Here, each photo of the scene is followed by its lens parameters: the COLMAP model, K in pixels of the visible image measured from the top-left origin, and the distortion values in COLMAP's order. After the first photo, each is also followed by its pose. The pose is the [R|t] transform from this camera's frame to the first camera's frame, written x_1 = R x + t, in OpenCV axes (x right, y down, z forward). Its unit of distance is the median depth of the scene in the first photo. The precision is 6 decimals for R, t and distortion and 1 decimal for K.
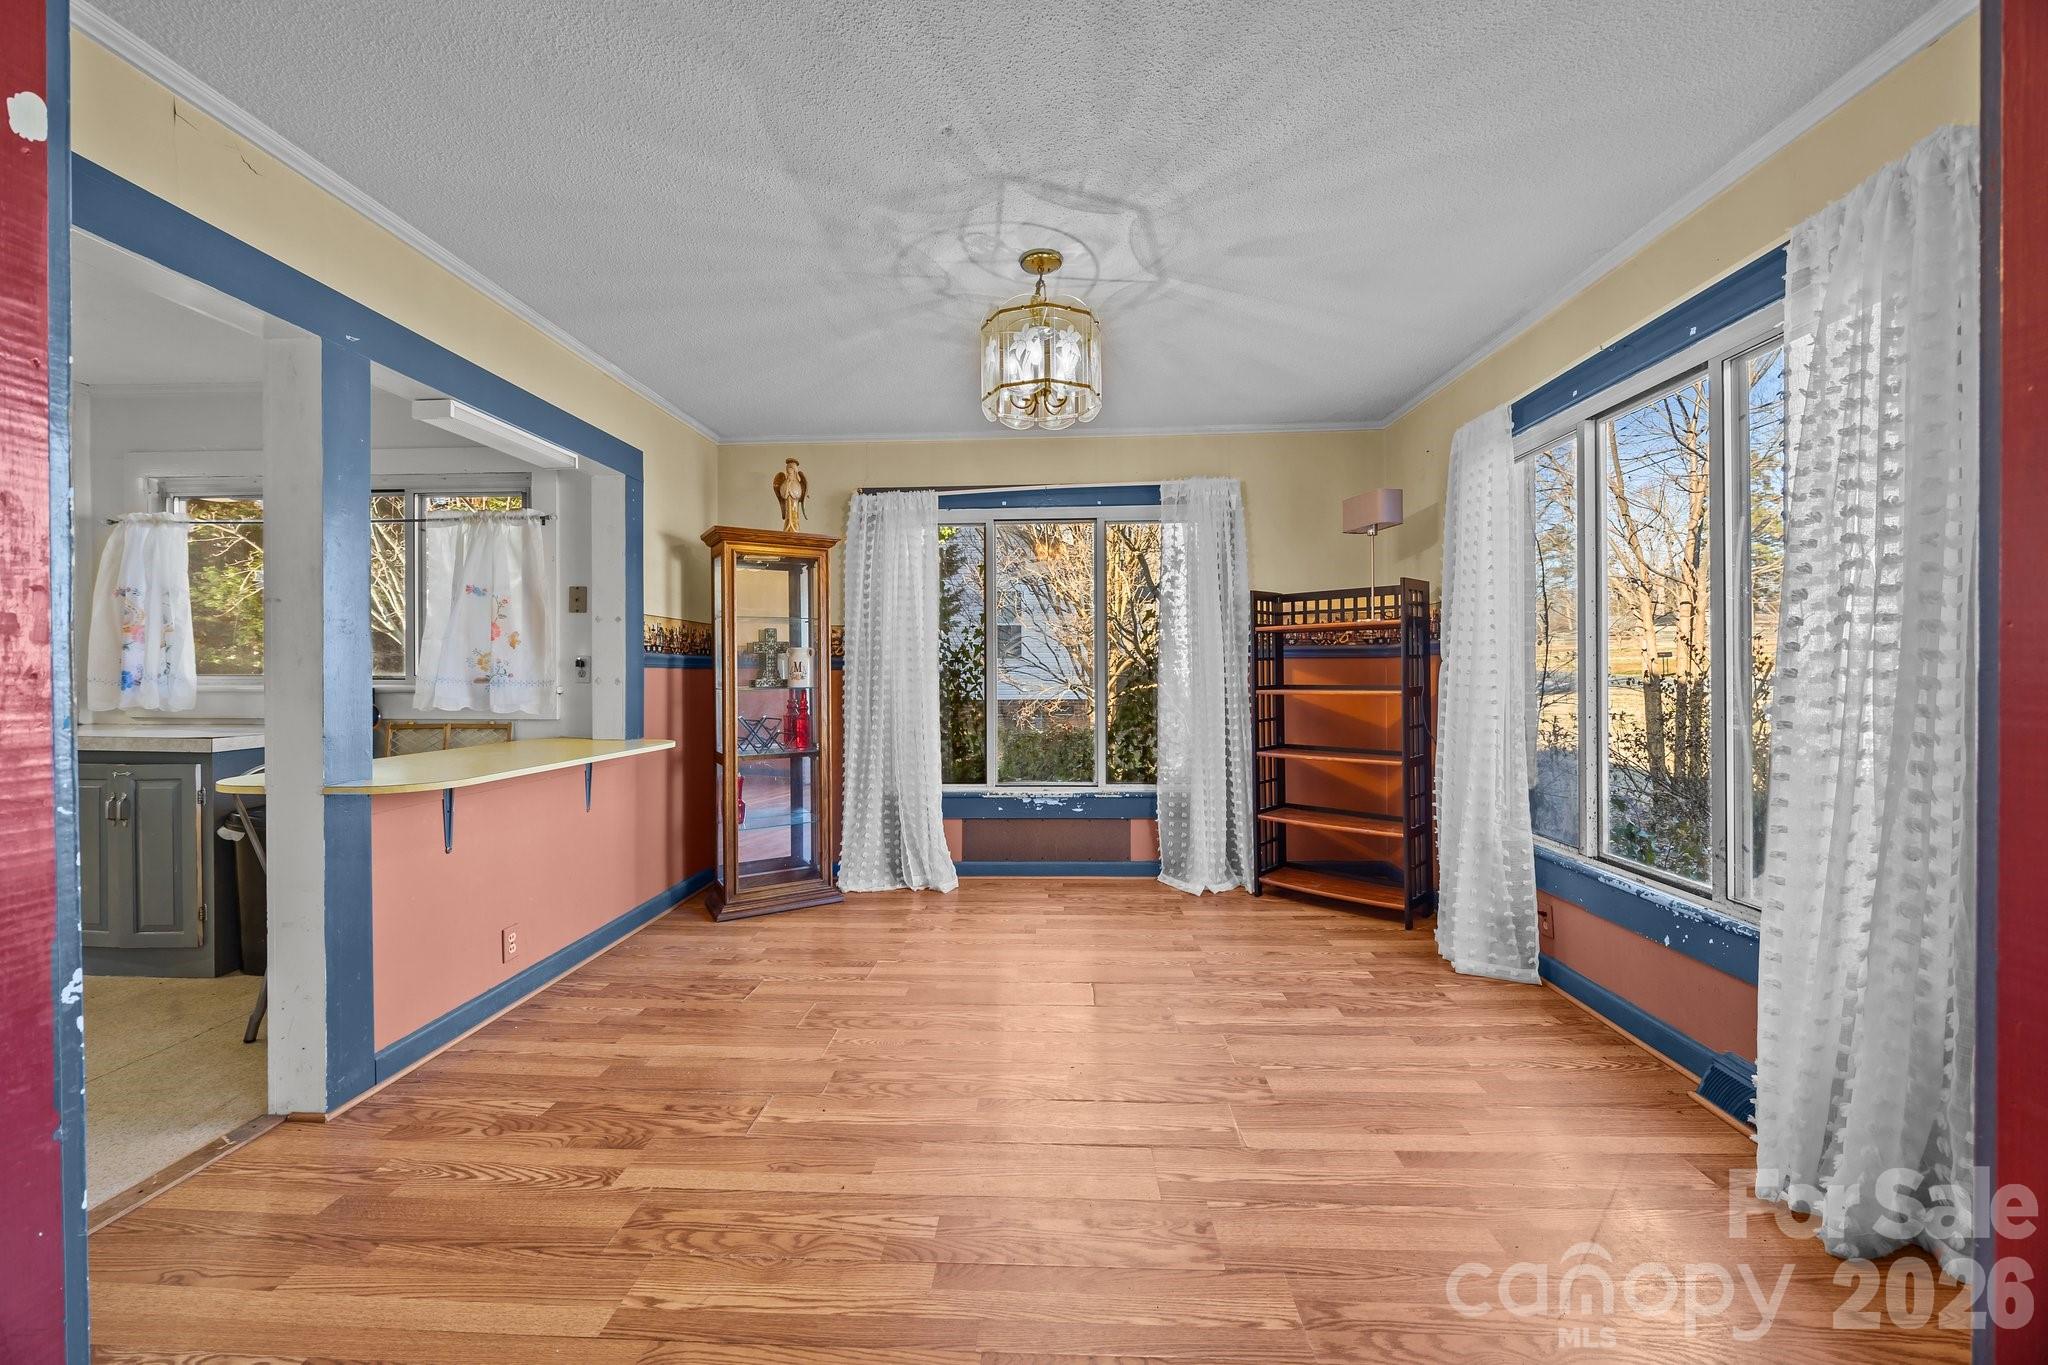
lens RADIAL K [[781.2, 0, 1016.4], [0, 781.2, 672.8], [0, 0, 1]] dist [-0.003714, 0.000077]
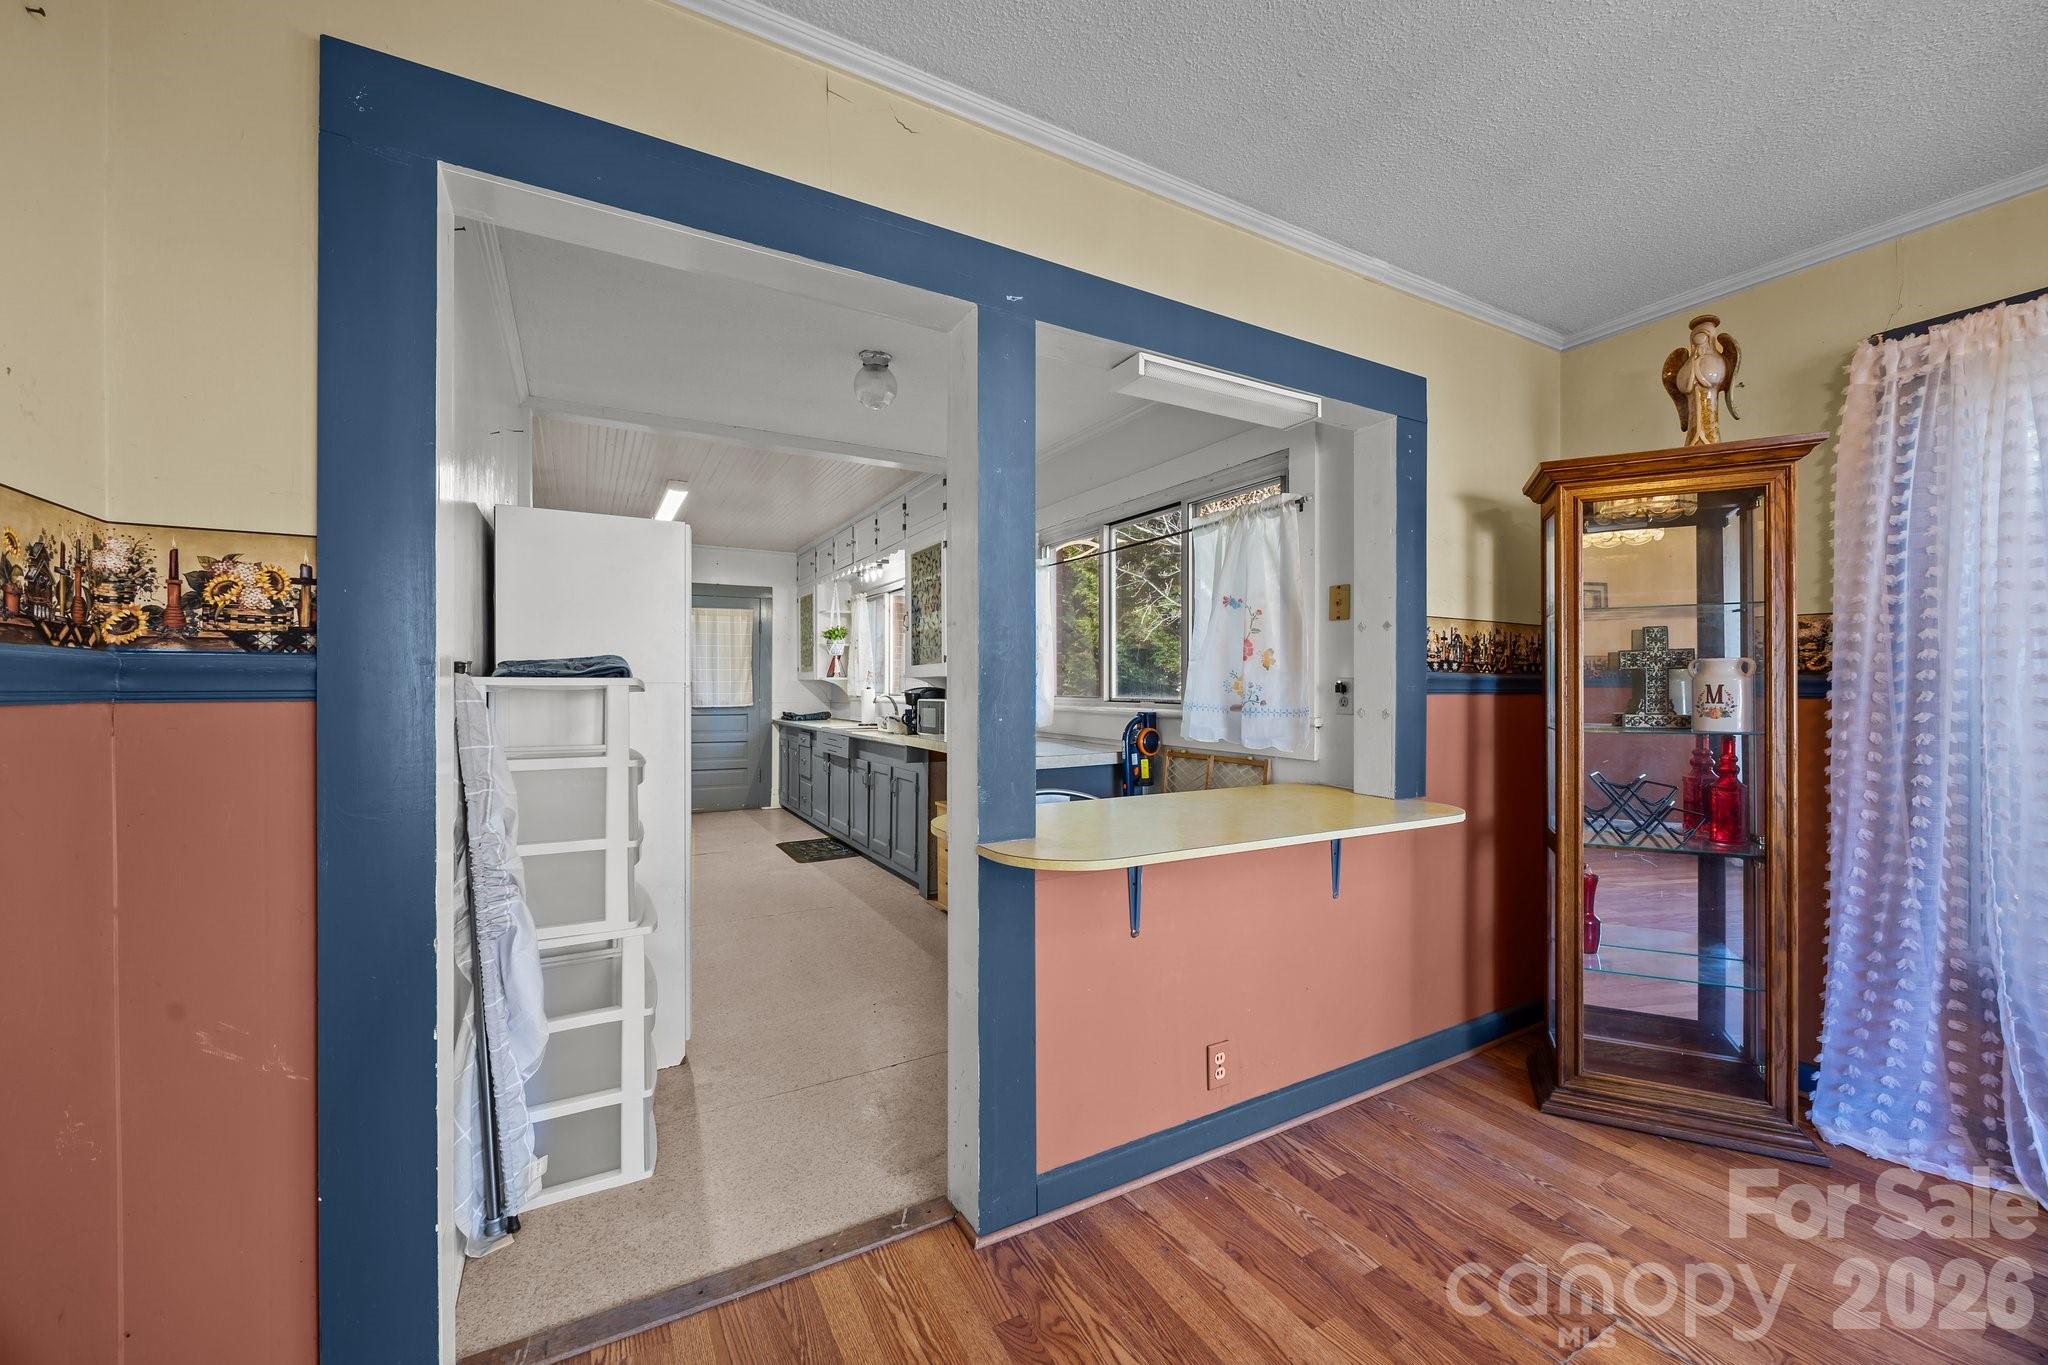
lens RADIAL K [[781.2, 0, 1030.6], [0, 781.2, 689.5], [0, 0, 1]] dist [-0.003714, 0.000077]
pose [[0.540265, 0.005621, -0.841476, -0.084255], [-0.002686, 0.999984, 0.004956, -0.012550], [0.841490, -0.000417, 0.540272, 0.318882]]
